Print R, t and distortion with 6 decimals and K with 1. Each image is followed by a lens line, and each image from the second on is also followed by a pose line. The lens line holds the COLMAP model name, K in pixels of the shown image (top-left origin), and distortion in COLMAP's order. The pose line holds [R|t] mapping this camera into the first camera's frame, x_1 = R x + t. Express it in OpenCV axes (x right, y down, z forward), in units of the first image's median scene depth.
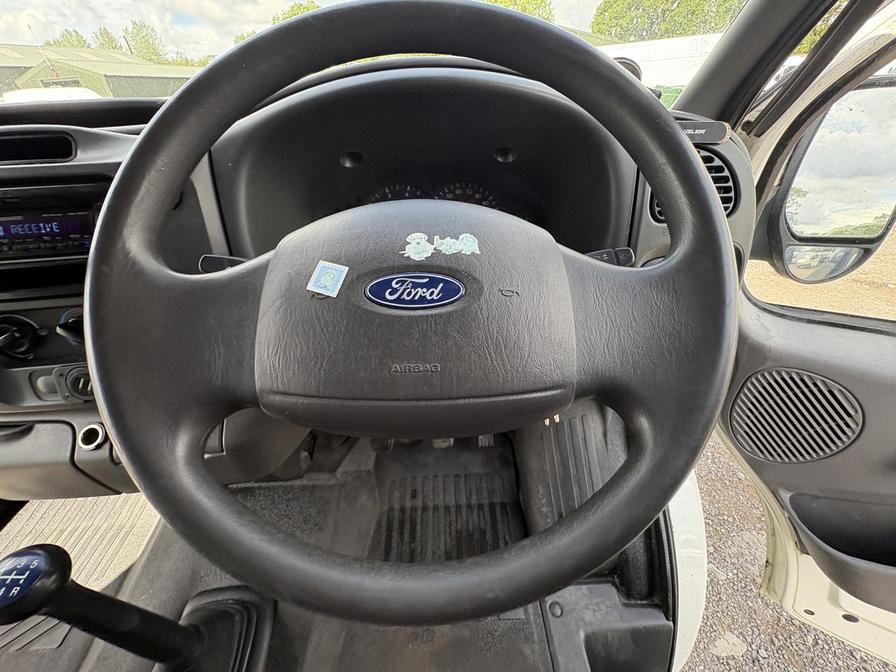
lens RADIAL K [[357.4, 0, 452.0], [0, 357.4, 334.3], [0, 0, 1]] dist [-0.000198, 0.001138]
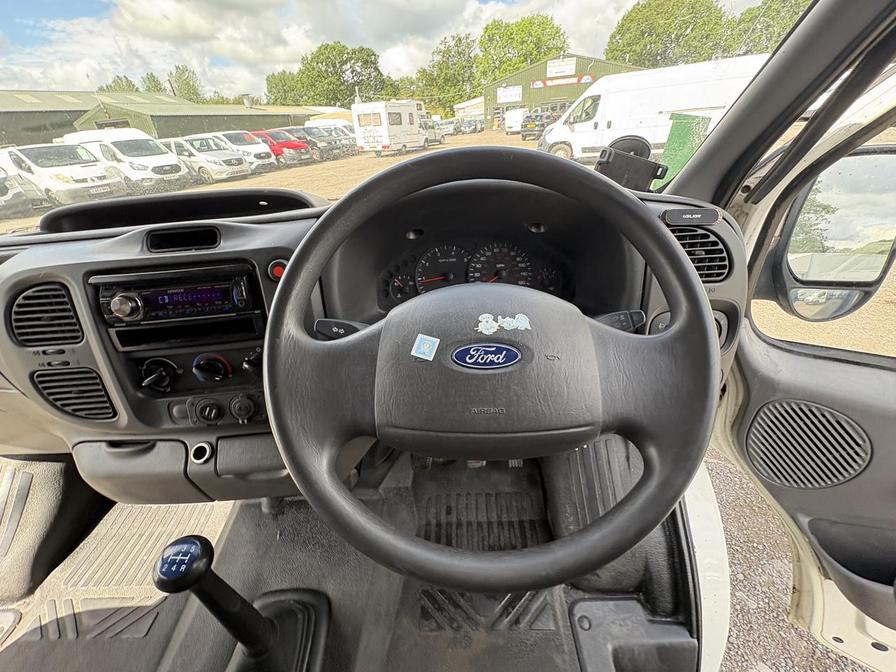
lens RADIAL K [[357.4, 0, 448.0], [0, 357.4, 334.3], [0, 0, 1]] dist [-0.000198, 0.001138]
pose [[0.998335, -0.002187, -0.057646, -0.064119], [-0.000729, 0.998723, -0.050514, -0.050211], [0.057683, 0.050471, 0.997058, -0.165703]]
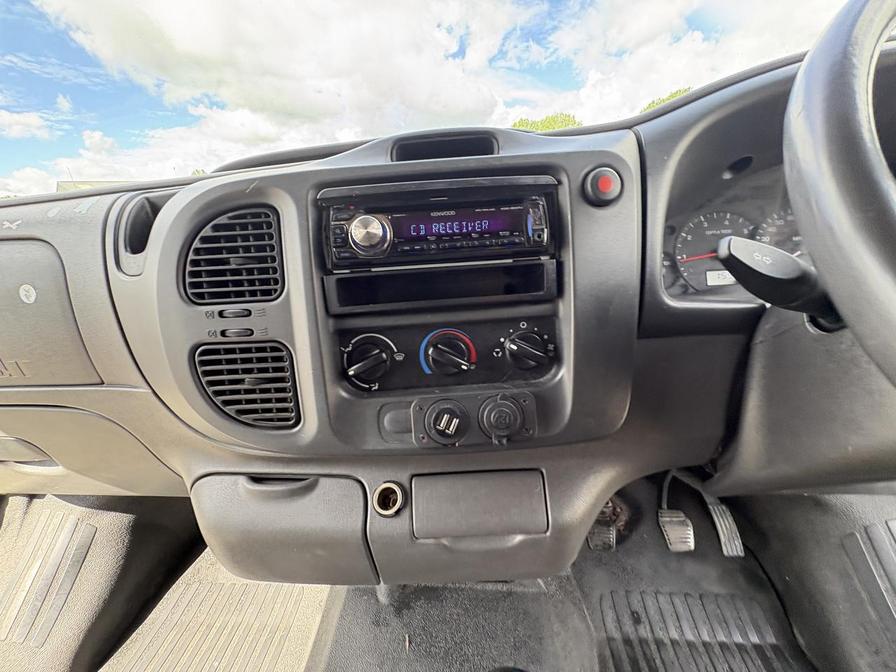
lens RADIAL K [[357.4, 0, 444.4], [0, 357.4, 334.5], [0, 0, 1]] dist [-0.000198, 0.001138]
pose [[0.991640, -0.000100, -0.129038, -0.625511], [-0.030800, 0.970911, -0.237451, 0.093363], [0.125308, 0.239440, 0.962791, 0.131591]]
